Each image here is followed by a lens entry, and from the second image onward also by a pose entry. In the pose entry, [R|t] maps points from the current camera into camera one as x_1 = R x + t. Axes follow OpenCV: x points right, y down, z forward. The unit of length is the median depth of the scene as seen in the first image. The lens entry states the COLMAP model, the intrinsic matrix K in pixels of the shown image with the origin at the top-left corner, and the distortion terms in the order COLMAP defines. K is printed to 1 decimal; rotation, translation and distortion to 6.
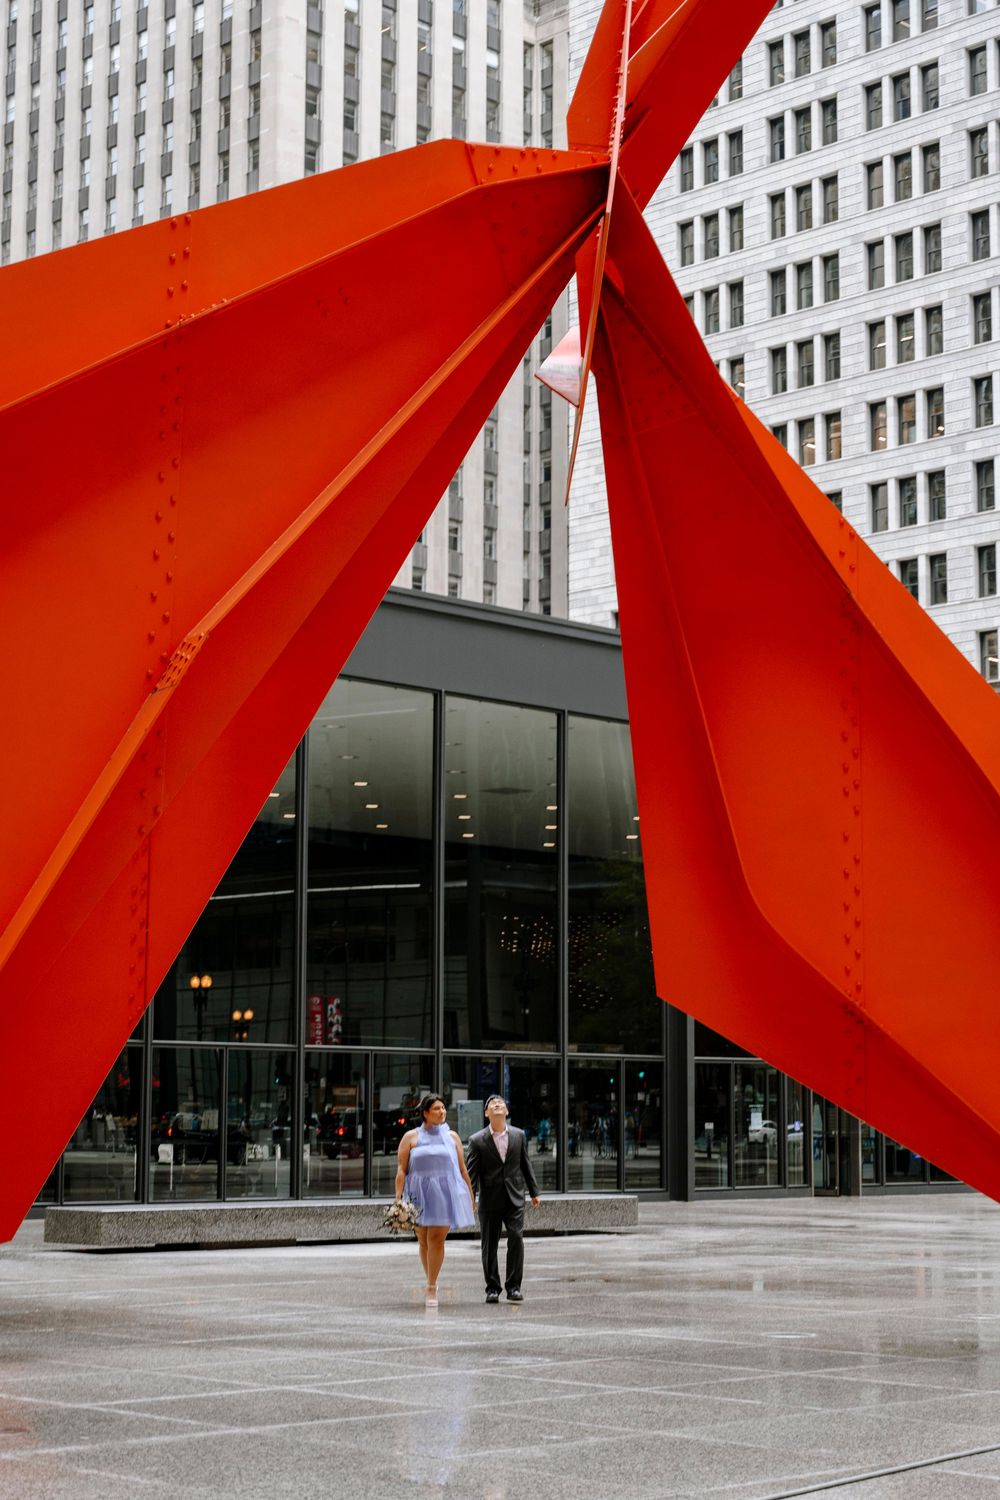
lens RADIAL K [[2587.8, 0, 477.2], [0, 2587.8, 780.5], [0, 0, 1]] dist [0.032912, 0.009086]
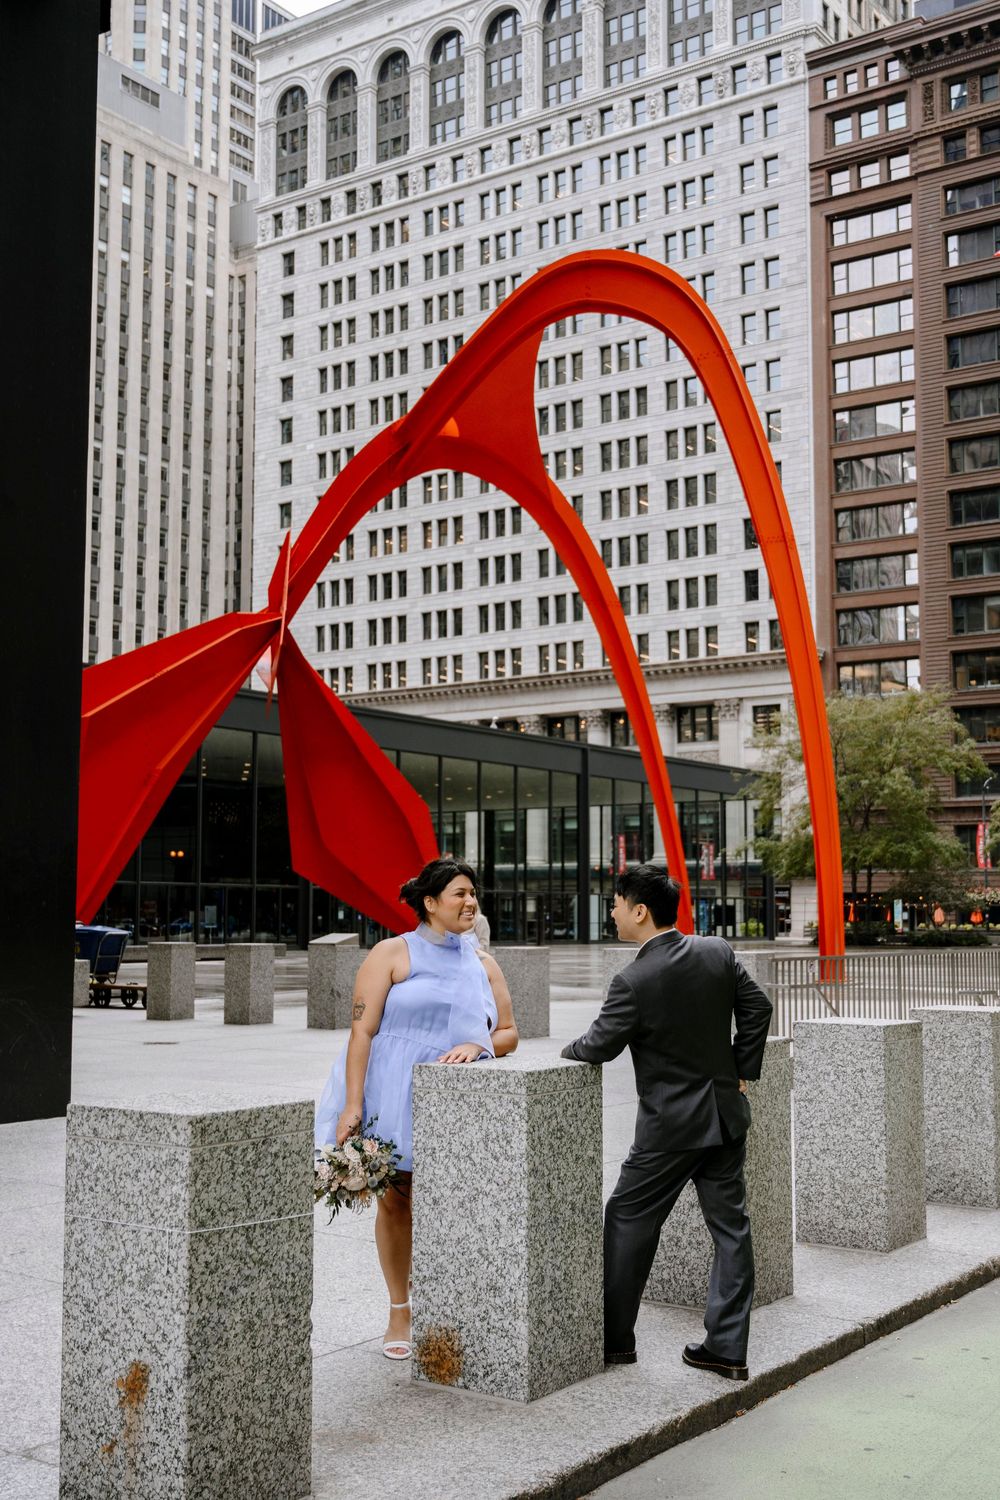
lens RADIAL K [[1671.6, 0, 504.7], [0, 1671.6, 774.9], [0, 0, 1]] dist [0.002056, 0.000975]
pose [[0.982108, 0.011070, 0.187993, -0.009415], [-0.019034, 0.998994, 0.040613, -0.018579], [-0.187354, -0.043464, 0.981330, -0.160635]]
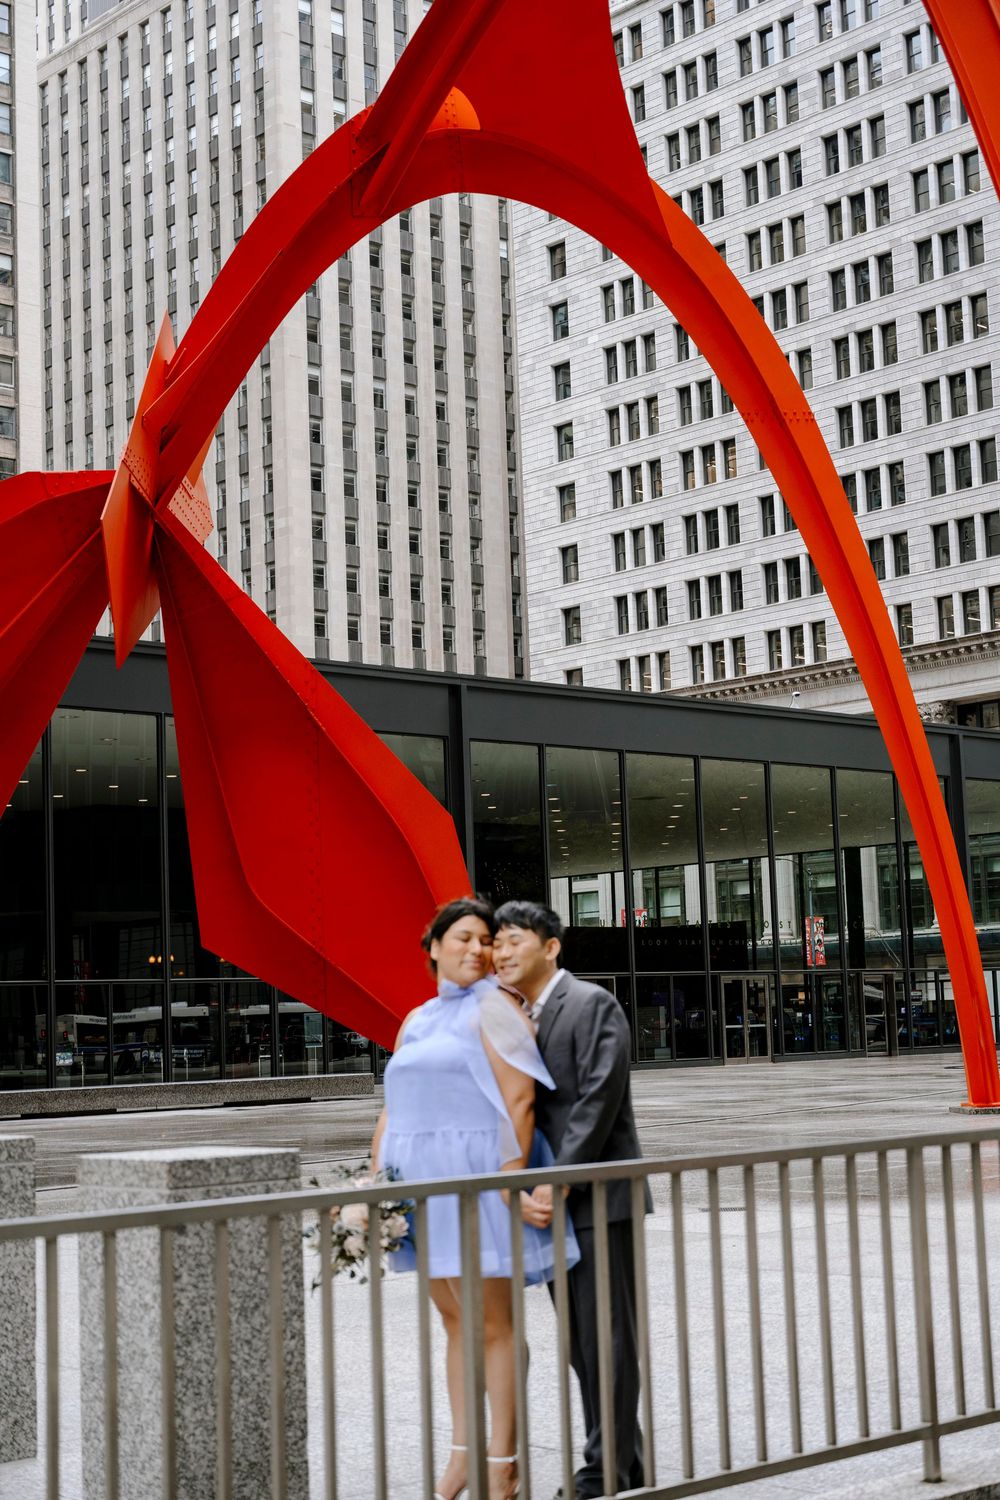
lens RADIAL K [[2268.6, 0, 491.8], [0, 2268.6, 780.9], [0, 0, 1]] dist [0.012946, 0.012295]
pose [[0.998738, -0.043838, -0.024508, 0.046150], [0.044319, 0.998828, 0.019445, -0.007248], [0.023626, -0.020507, 0.999511, -0.075944]]
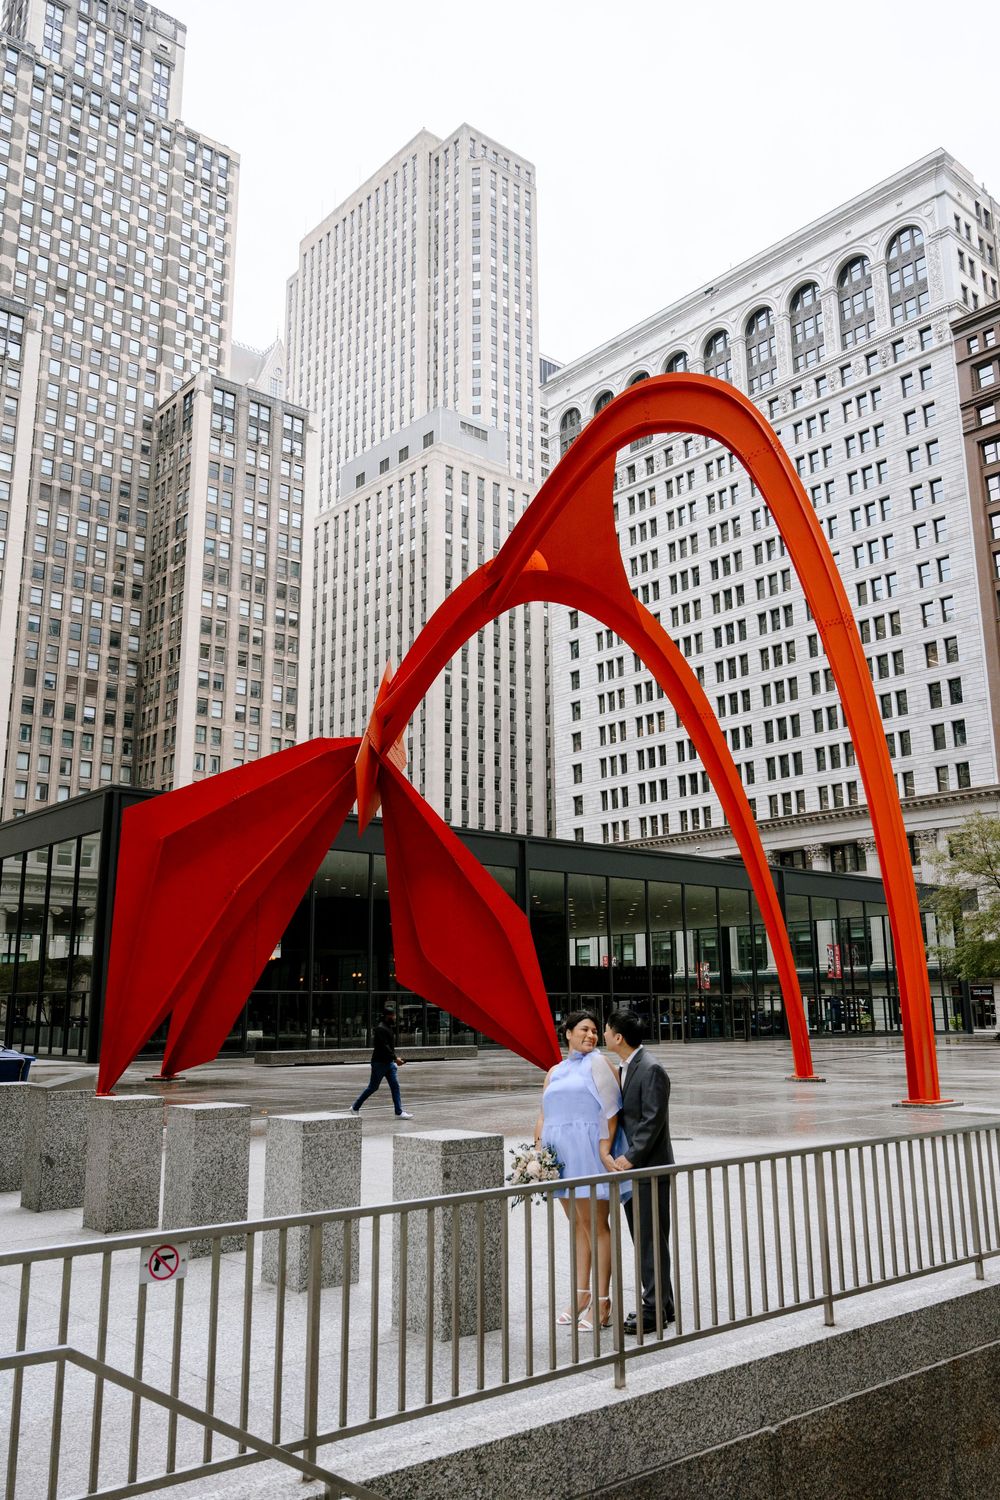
lens RADIAL K [[1180.0, 0, 492.5], [0, 1180.0, 754.4], [0, 0, 1]] dist [-0.007185, 0.004751]
pose [[0.998155, -0.025505, -0.055103, 0.043103], [0.020533, 0.995820, -0.088997, -0.010650], [0.057143, 0.087702, 0.994506, -0.080071]]
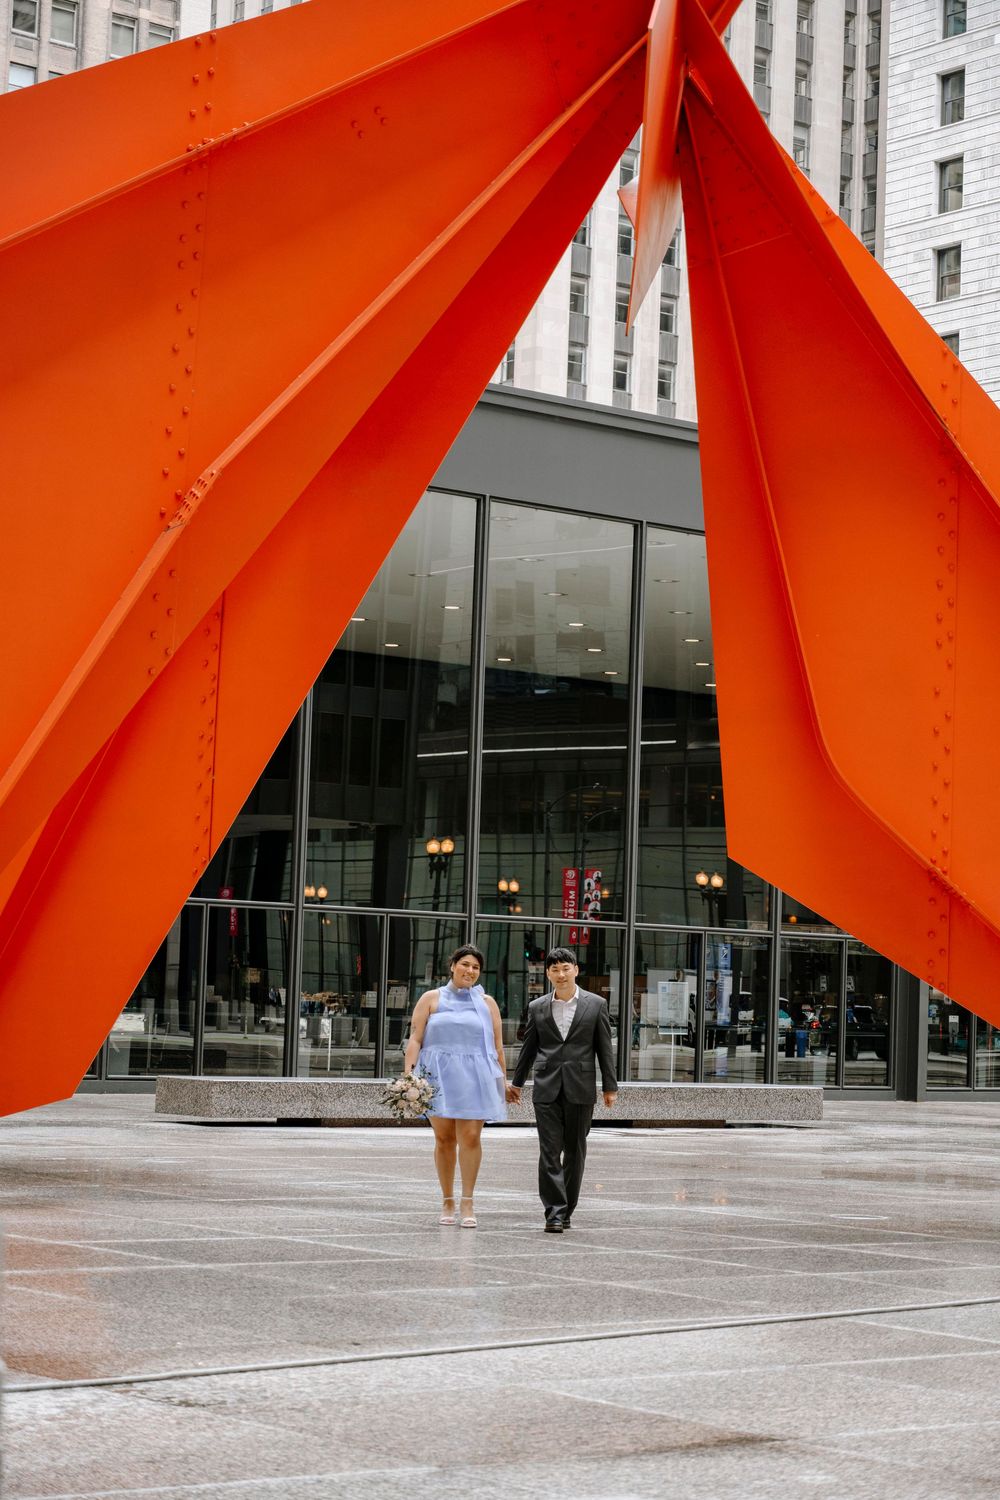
lens RADIAL K [[3048.6, 0, 499.4], [0, 3048.6, 771.9], [0, 0, 1]] dist [0.043600, -0.151100]
pose [[0.994848, 0.020355, -0.099311, 0.014646], [-0.015344, 0.998583, 0.050957, -0.000471], [0.100208, -0.049171, 0.993751, -0.016939]]
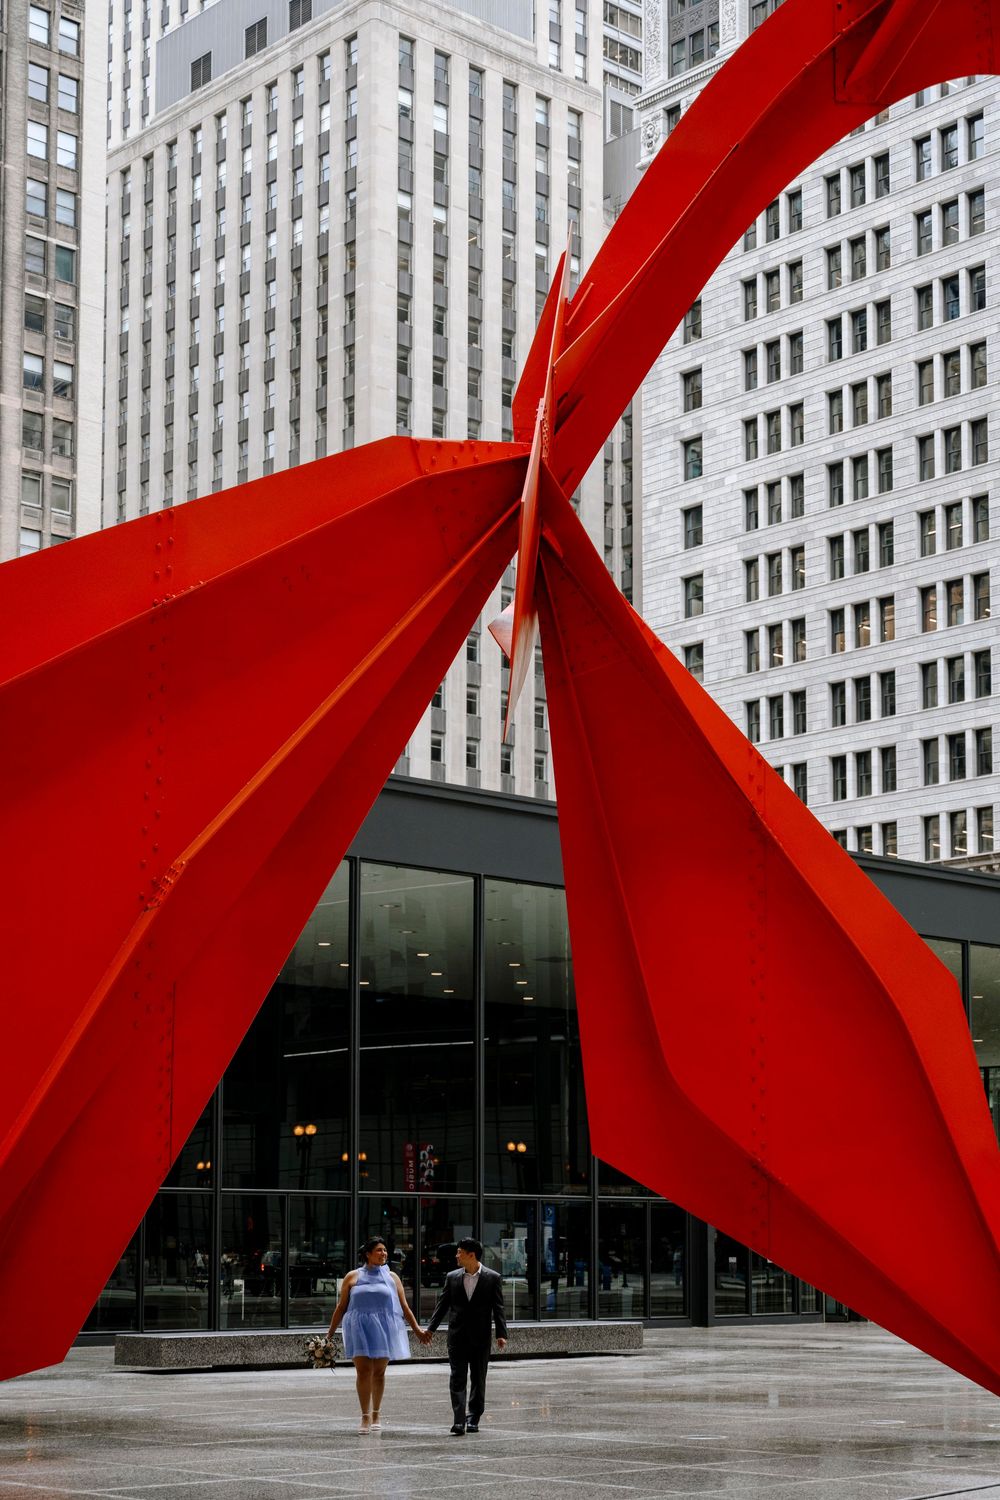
lens RADIAL K [[2423.6, 0, 503.2], [0, 2423.6, 1035.6], [0, 0, 1]] dist [0.023463, 0.002943]
pose [[0.999444, -0.008013, -0.032377, 0.009916], [0.009315, 0.999145, 0.040270, -0.002462], [0.032026, -0.040550, 0.998664, -0.016314]]
